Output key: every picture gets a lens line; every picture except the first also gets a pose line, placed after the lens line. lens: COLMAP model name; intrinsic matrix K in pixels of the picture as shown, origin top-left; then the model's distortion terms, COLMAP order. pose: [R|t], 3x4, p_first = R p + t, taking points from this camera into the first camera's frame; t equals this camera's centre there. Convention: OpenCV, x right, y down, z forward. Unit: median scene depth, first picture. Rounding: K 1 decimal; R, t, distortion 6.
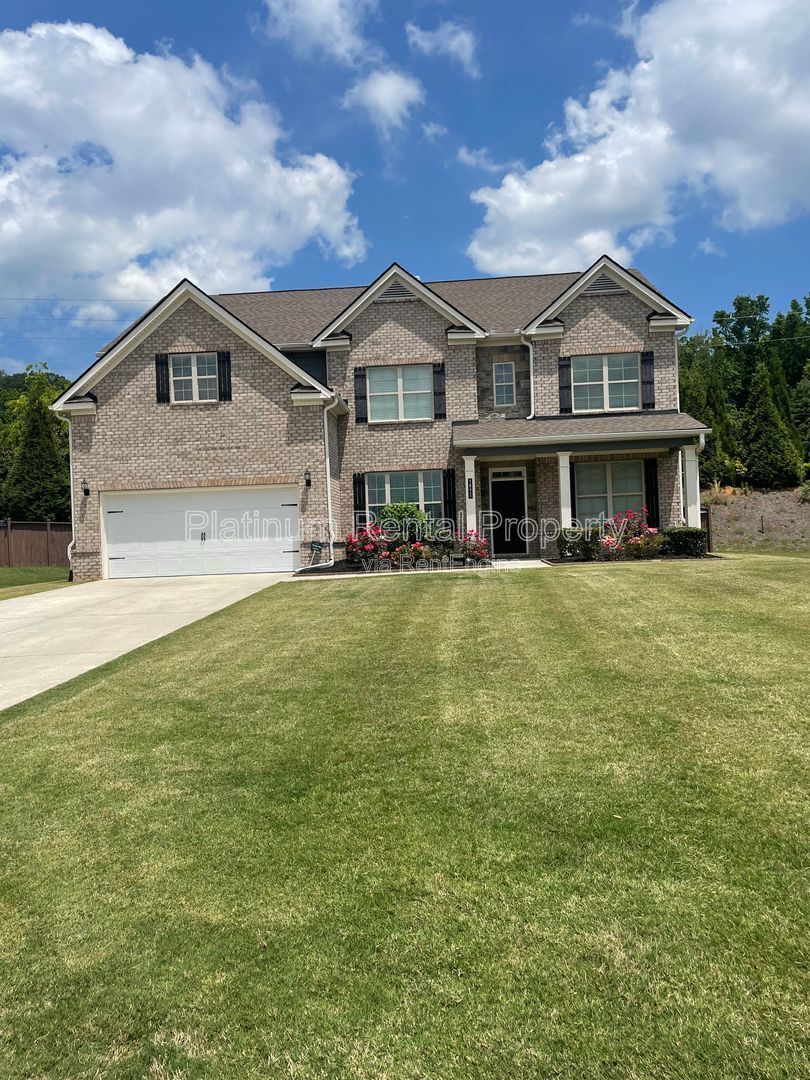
lens RADIAL K [[842.5, 0, 386.2], [0, 842.5, 529.4], [0, 0, 1]] dist [0.110754, -0.112768]
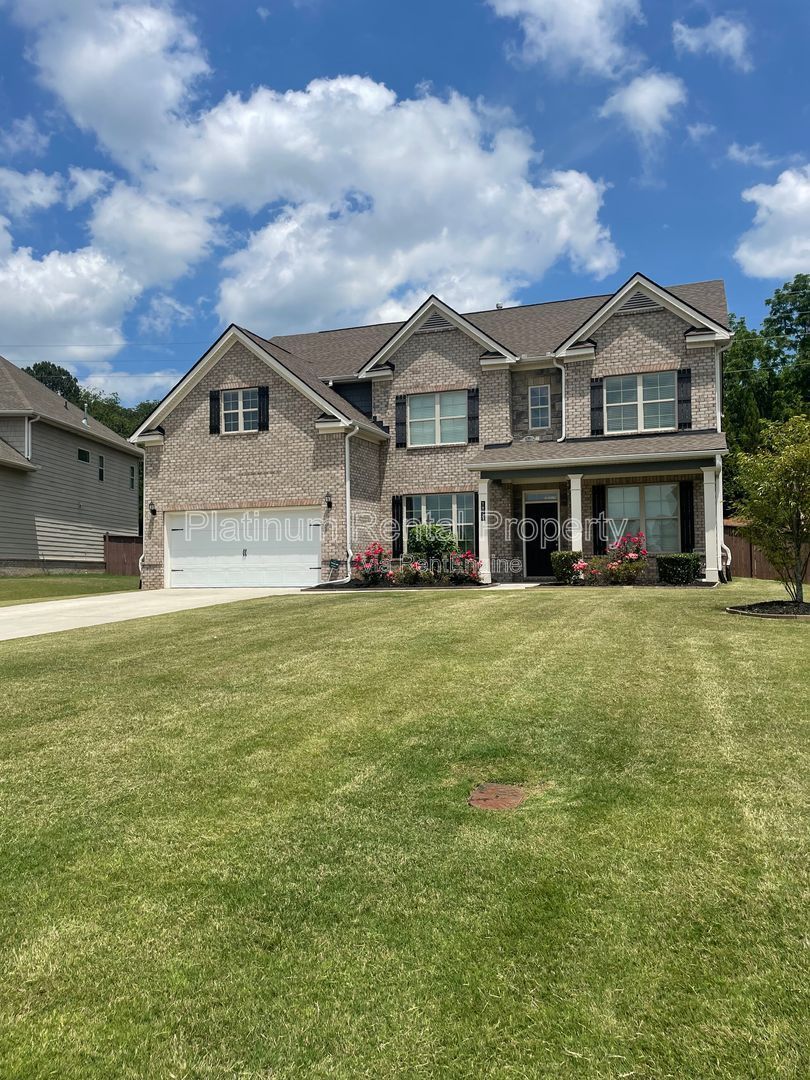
lens RADIAL K [[842.5, 0, 386.2], [0, 842.5, 529.4], [0, 0, 1]] dist [0.110754, -0.112768]
pose [[0.957359, 0.012195, -0.288644, 0.262434], [-0.018867, 0.999615, -0.020343, -0.002870], [0.288285, 0.024921, 0.957220, -0.009237]]
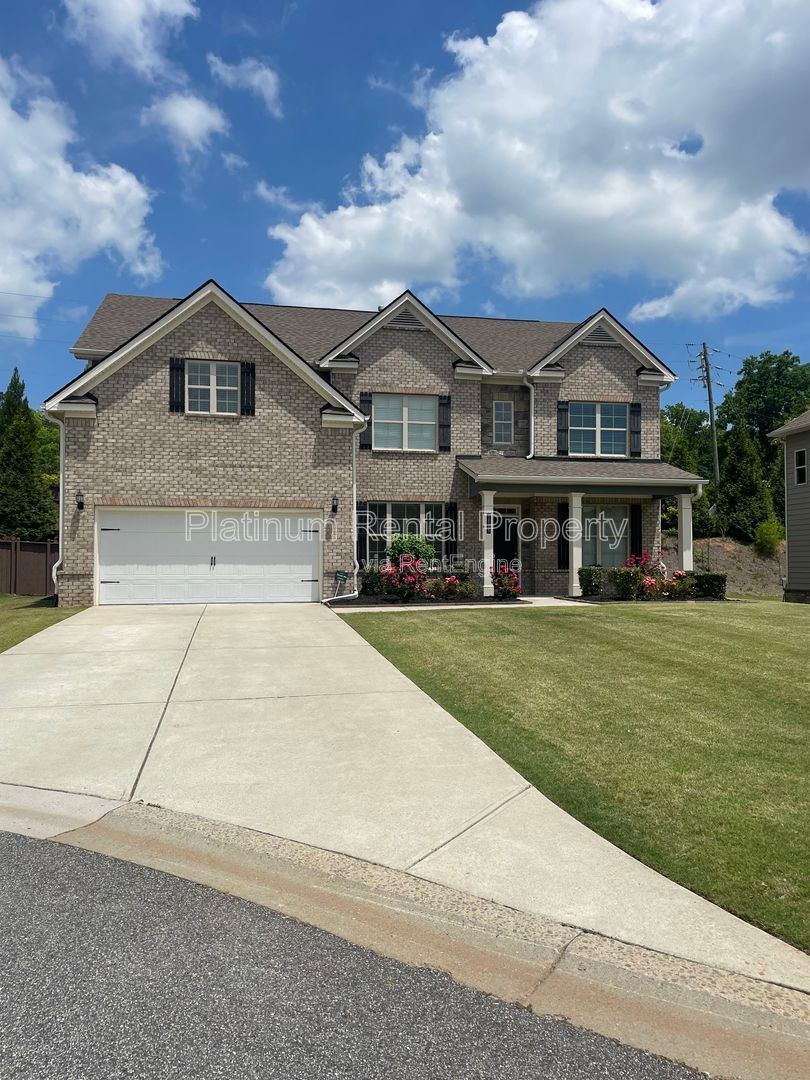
lens RADIAL K [[833.8, 0, 393.8], [0, 833.8, 538.0], [0, 0, 1]] dist [0.101400, -0.115073]
pose [[0.963800, 0.047001, 0.262451, -0.248377], [-0.040038, 0.998691, -0.031817, 0.004107], [-0.263603, 0.020157, 0.964421, 0.072947]]
